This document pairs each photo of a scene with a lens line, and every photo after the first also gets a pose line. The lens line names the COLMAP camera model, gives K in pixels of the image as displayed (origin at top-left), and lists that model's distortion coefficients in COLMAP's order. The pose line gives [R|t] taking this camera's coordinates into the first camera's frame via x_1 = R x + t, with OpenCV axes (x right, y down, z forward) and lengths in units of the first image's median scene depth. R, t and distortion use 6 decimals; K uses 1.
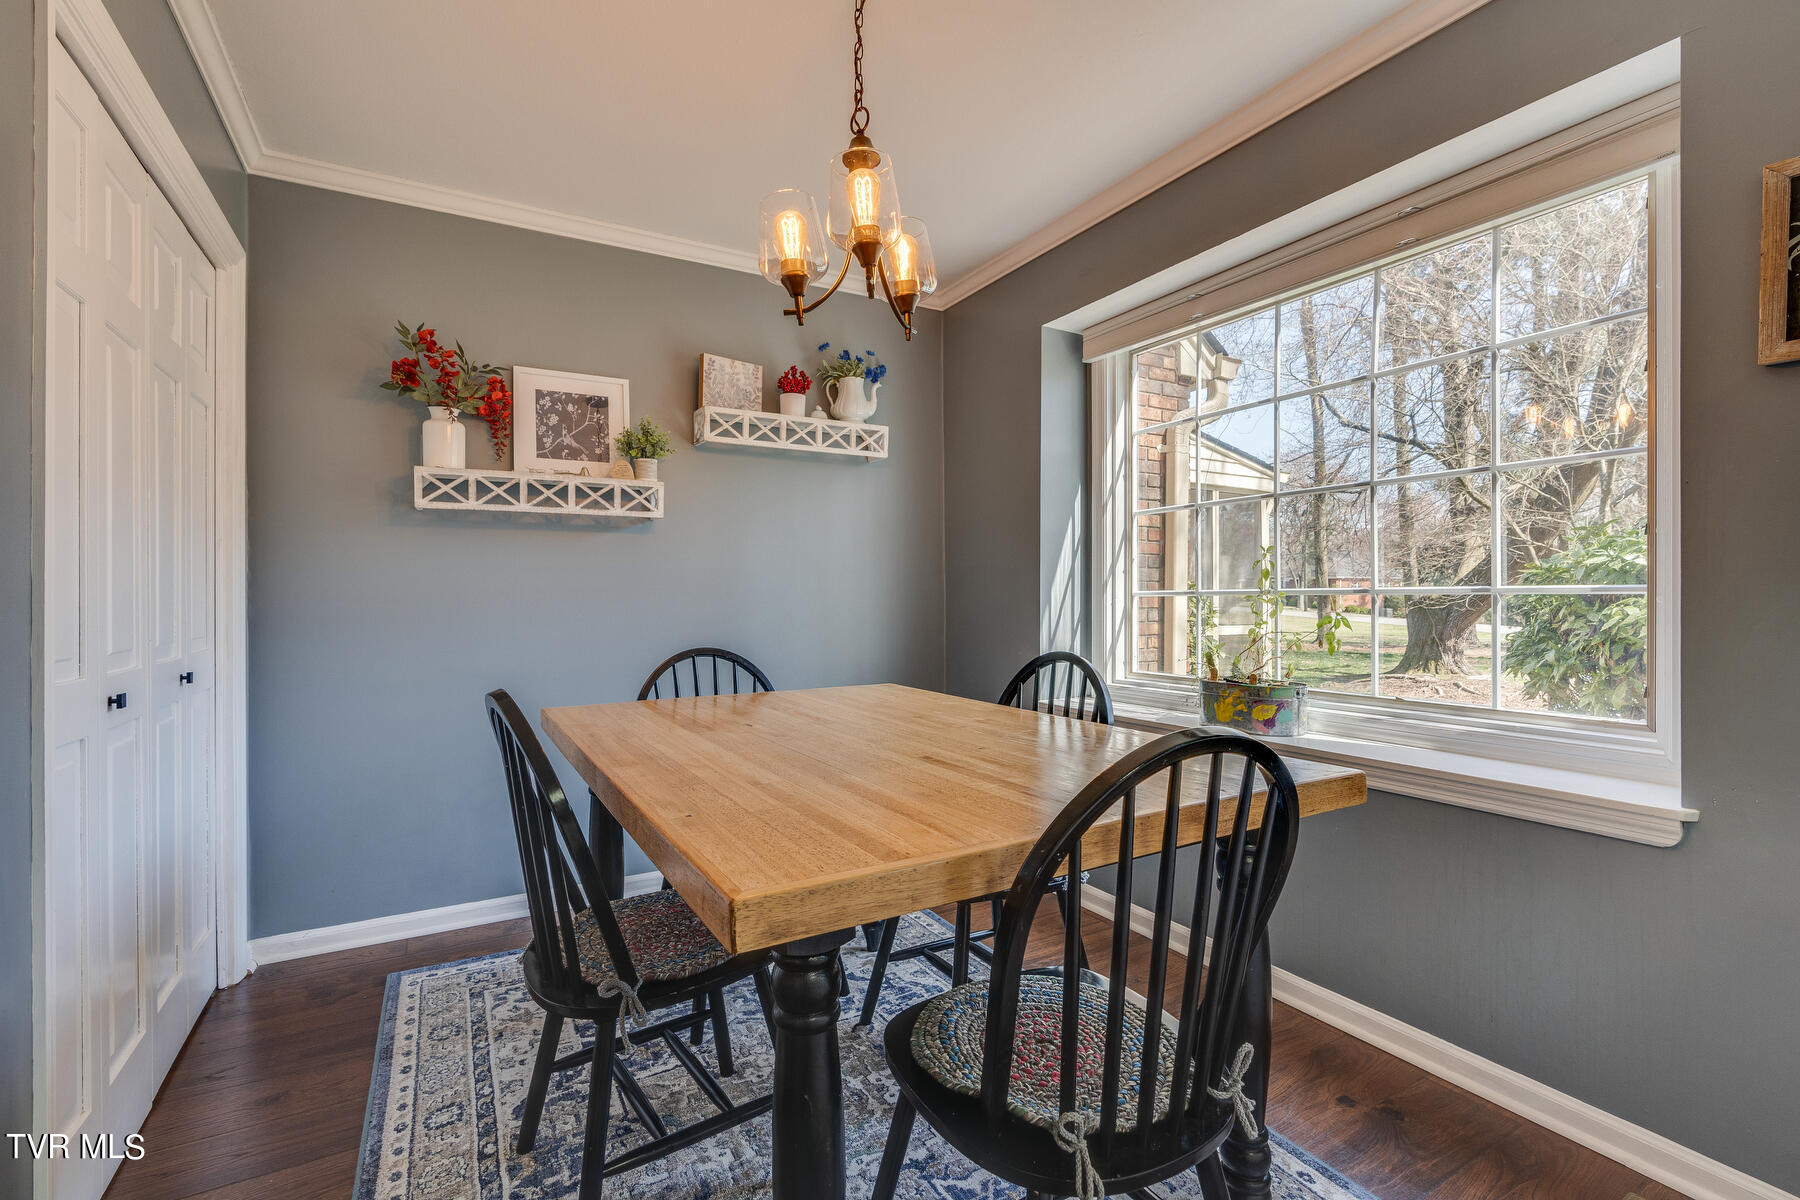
lens RADIAL K [[806.0, 0, 900.0], [0, 806.0, 600.0], [0, 0, 1]] dist [-0.002154, -0.000139]
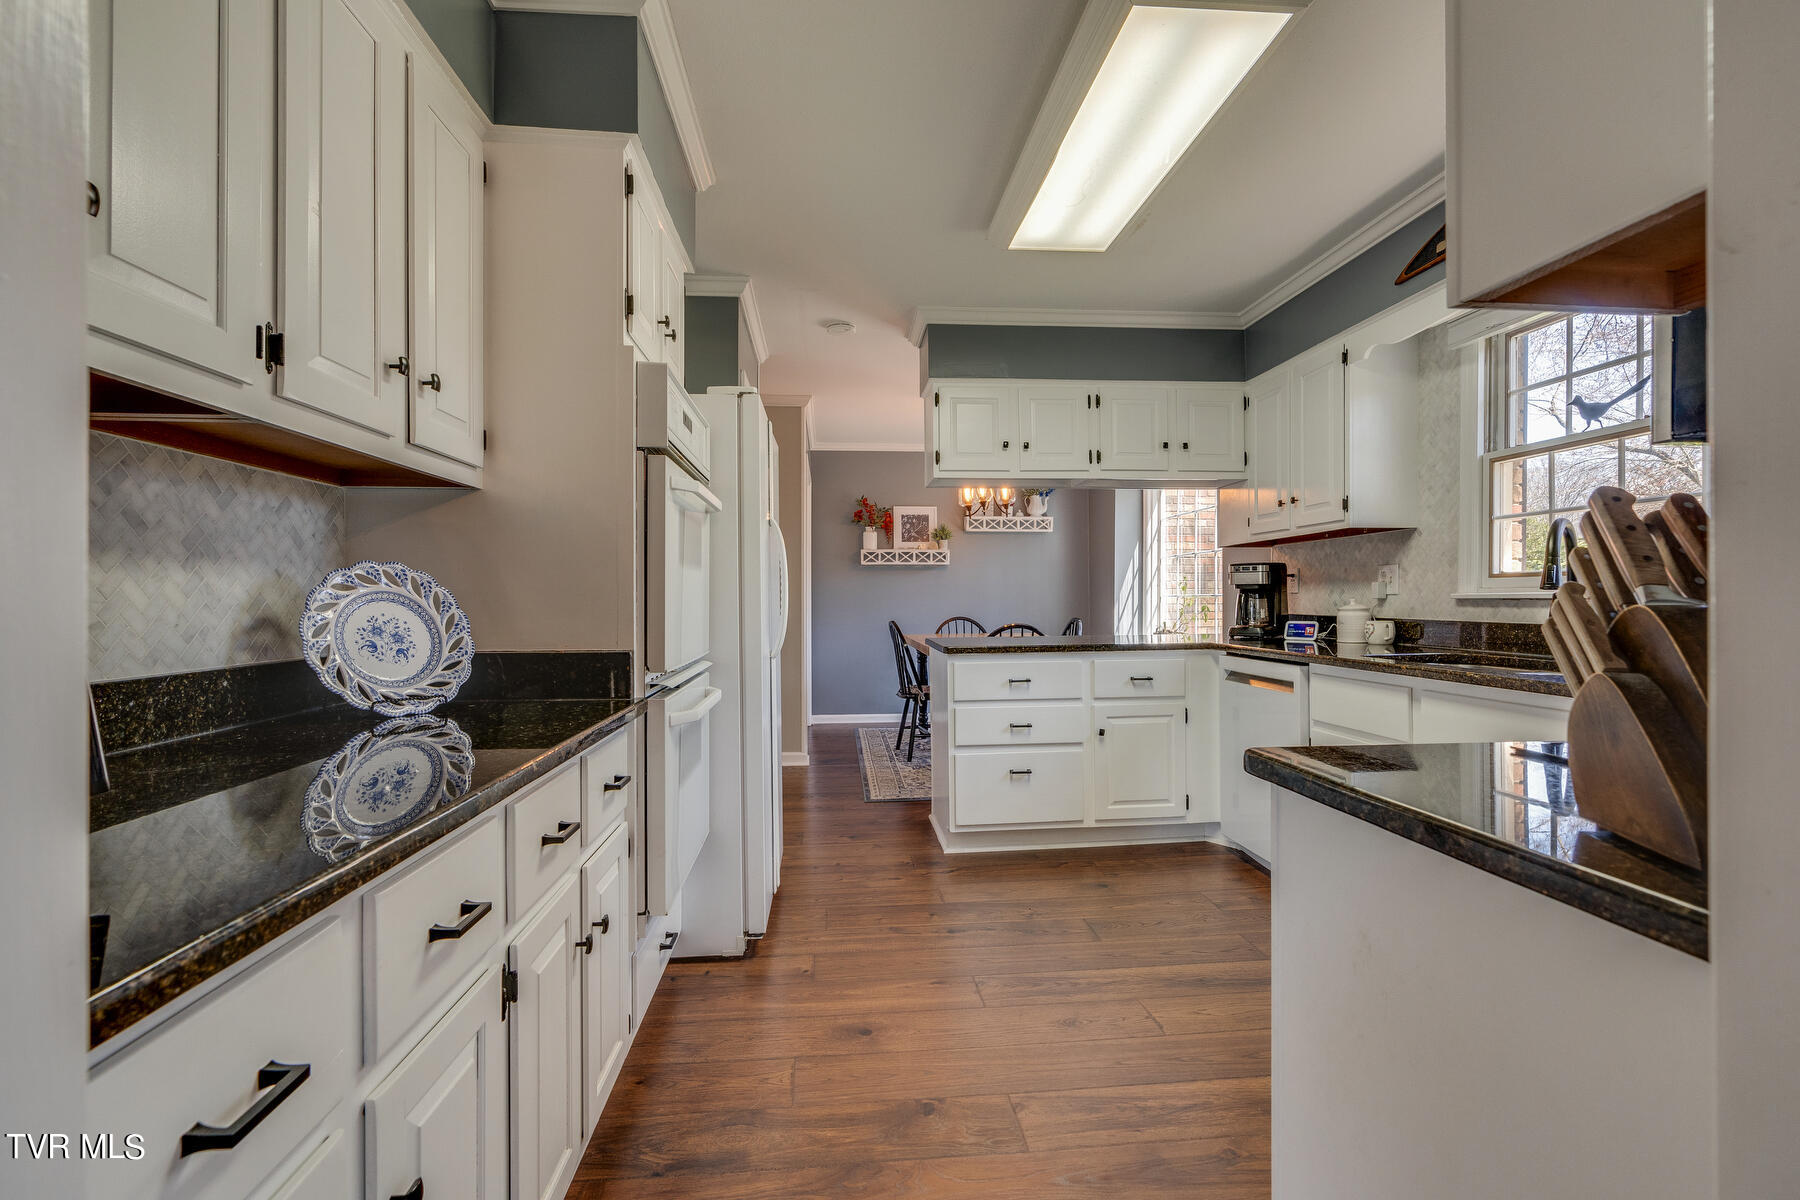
lens RADIAL K [[806.0, 0, 900.0], [0, 806.0, 600.0], [0, 0, 1]] dist [-0.002154, -0.000139]
pose [[0.909520, 0.002800, -0.415652, 0.593909], [-0.002861, 0.999996, 0.000476, 0.004019], [0.415651, 0.000756, 0.909524, -1.298399]]
